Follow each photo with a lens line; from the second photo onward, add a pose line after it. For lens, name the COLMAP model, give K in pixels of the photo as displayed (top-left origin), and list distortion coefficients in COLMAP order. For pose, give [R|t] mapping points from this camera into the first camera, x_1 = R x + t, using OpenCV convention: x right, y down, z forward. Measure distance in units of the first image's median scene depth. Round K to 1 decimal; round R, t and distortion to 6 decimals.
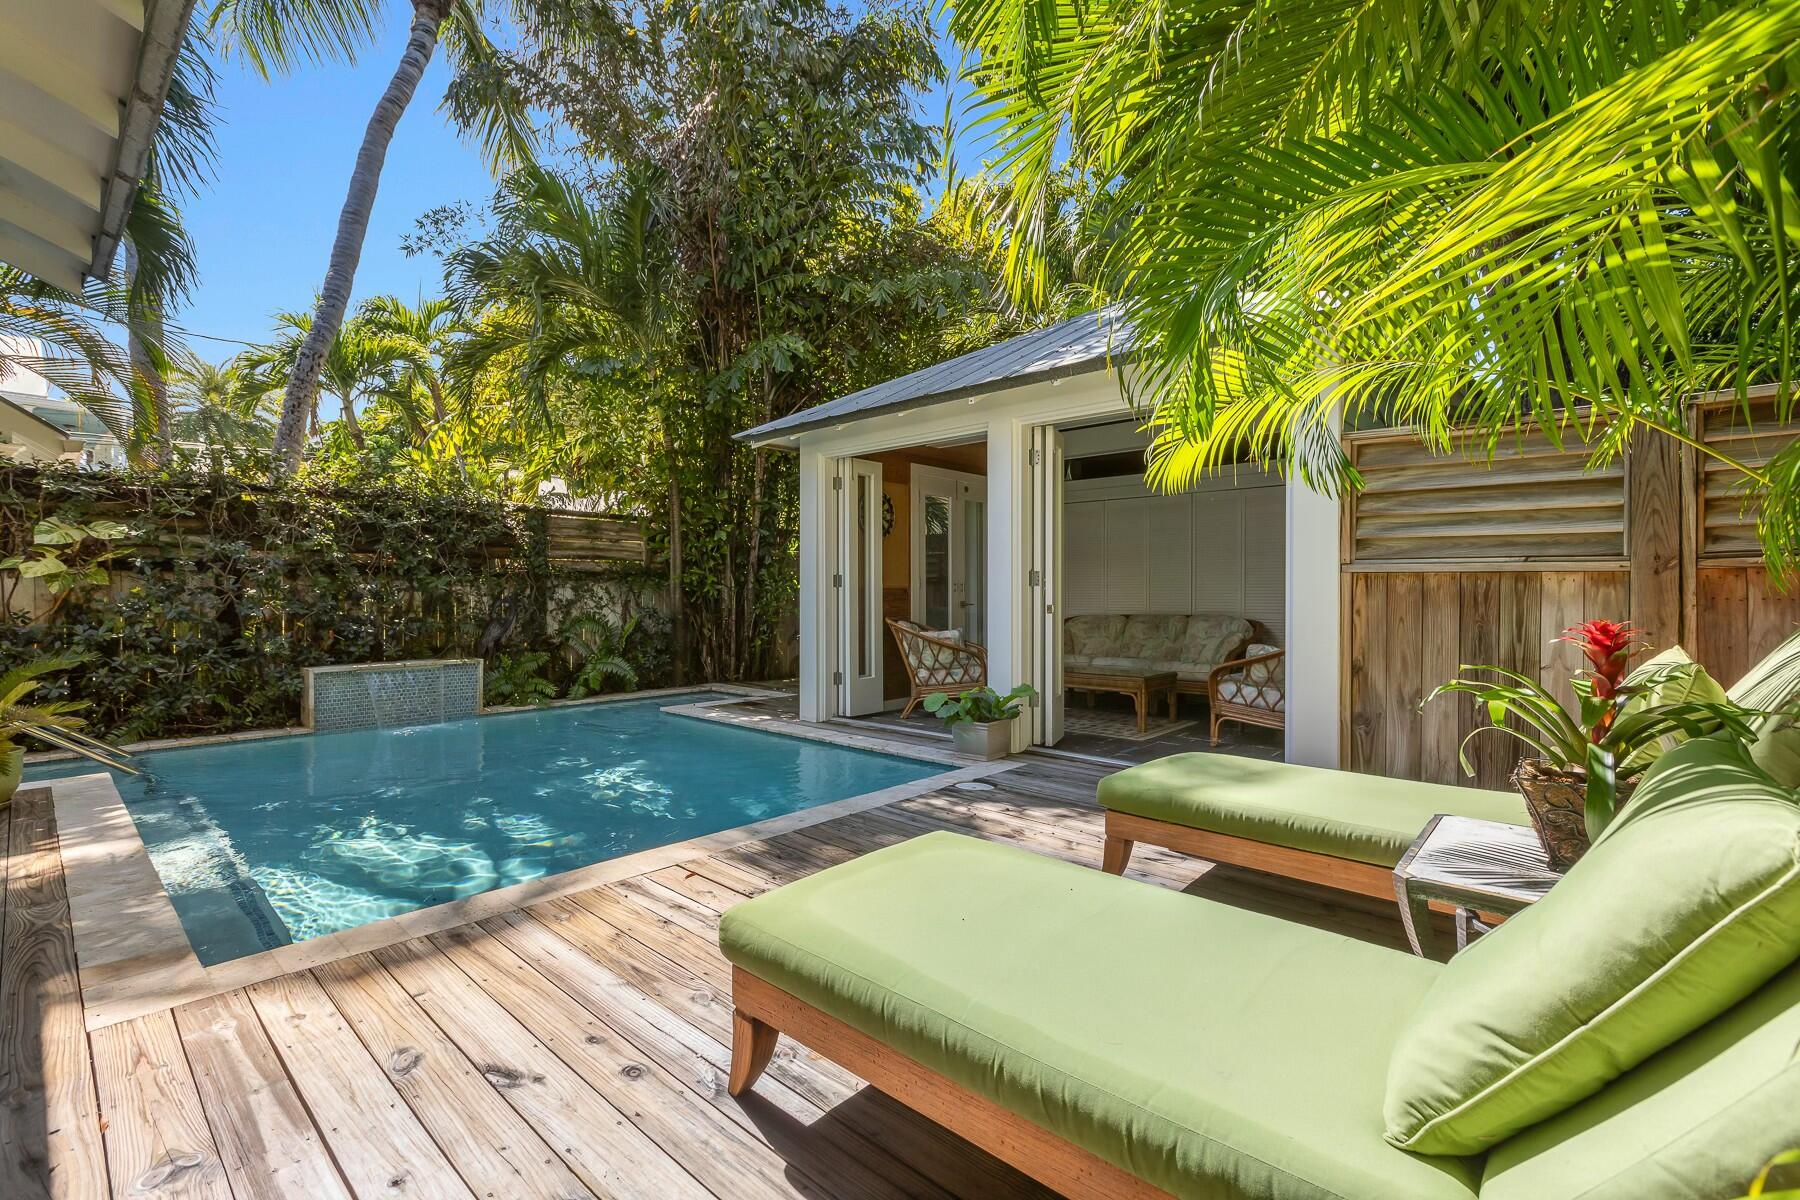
lens RADIAL K [[803.8, 0, 890.7], [0, 803.8, 595.2], [0, 0, 1]] dist [-0.013350, 0.000074]
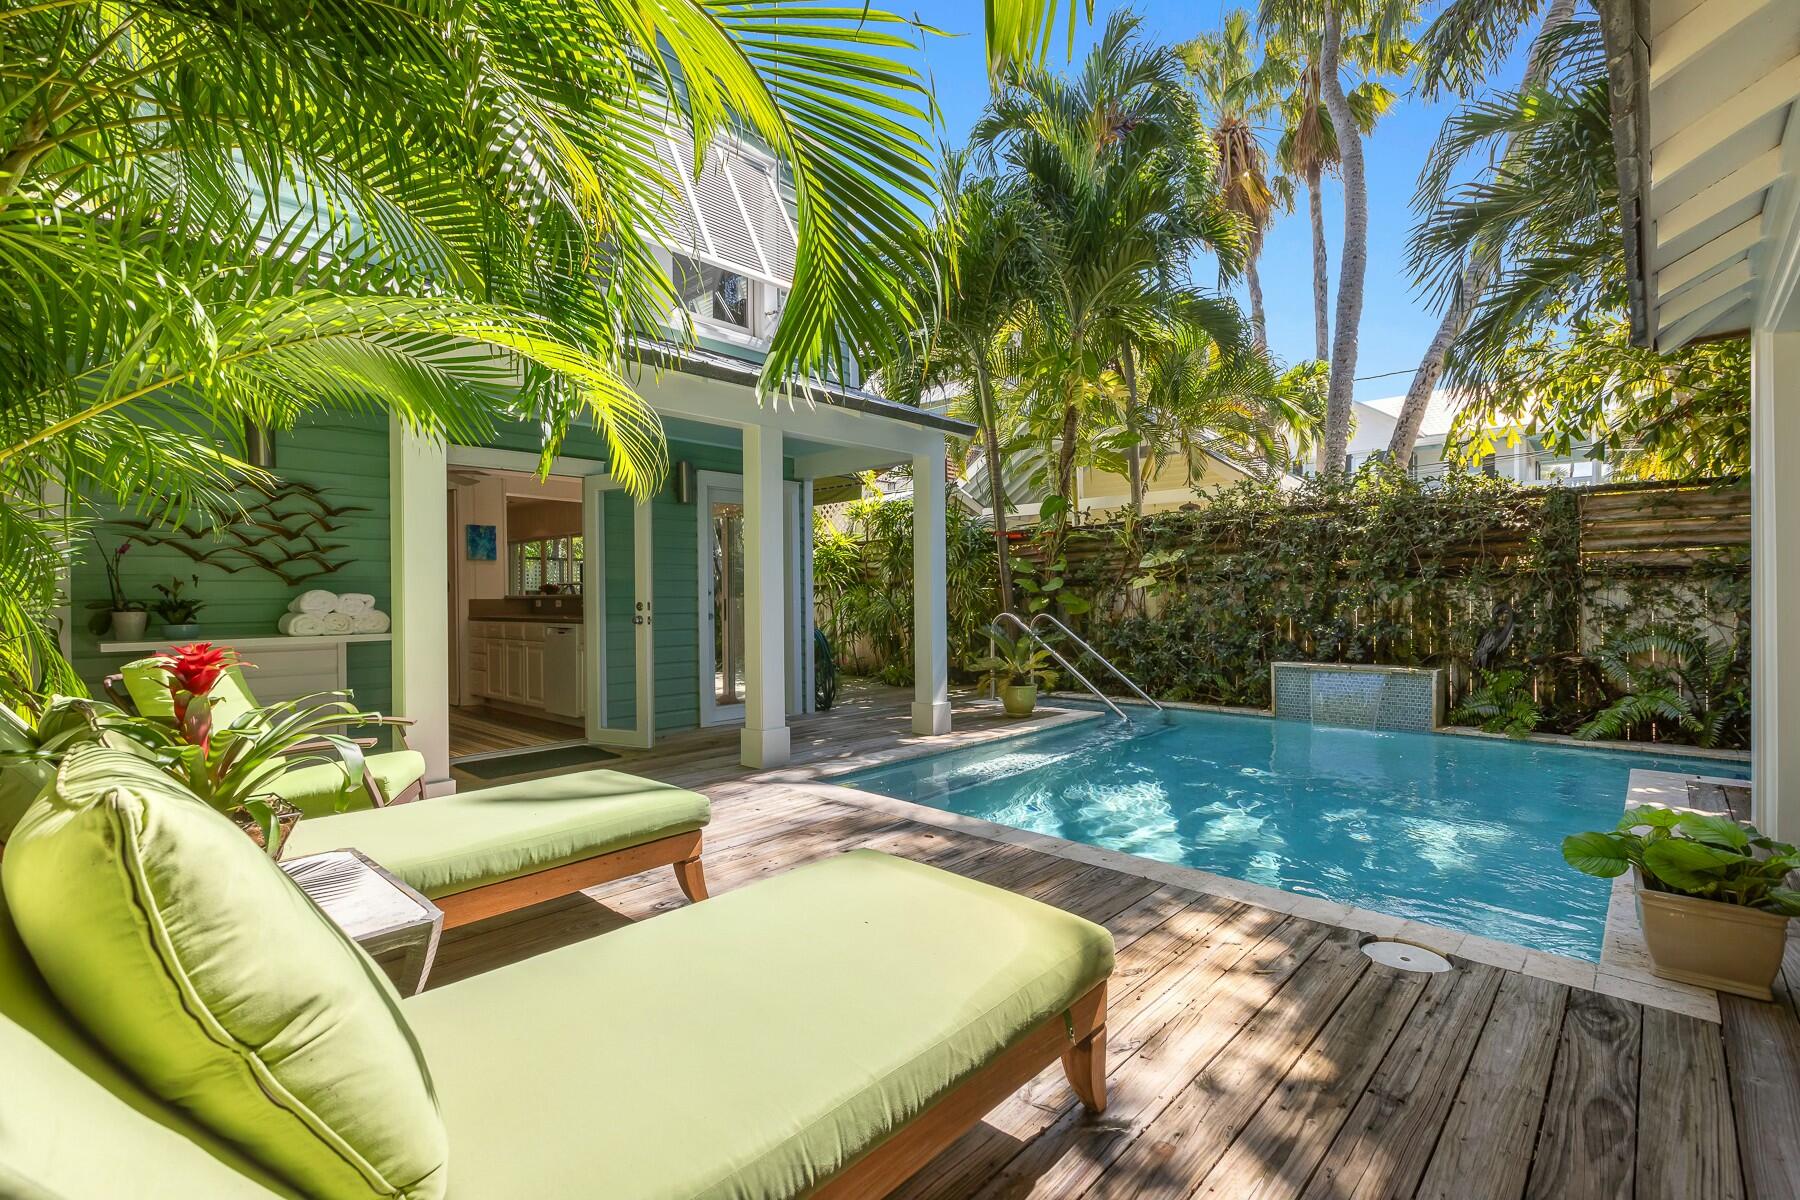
lens RADIAL K [[803.8, 0, 891.8], [0, 803.8, 598.4], [0, 0, 1]] dist [-0.013350, 0.000074]
pose [[-0.021732, 0.000255, -0.999764, 0.362635], [0.002116, 0.999998, 0.000209, -0.002948], [0.999762, -0.002111, -0.021732, 0.368667]]
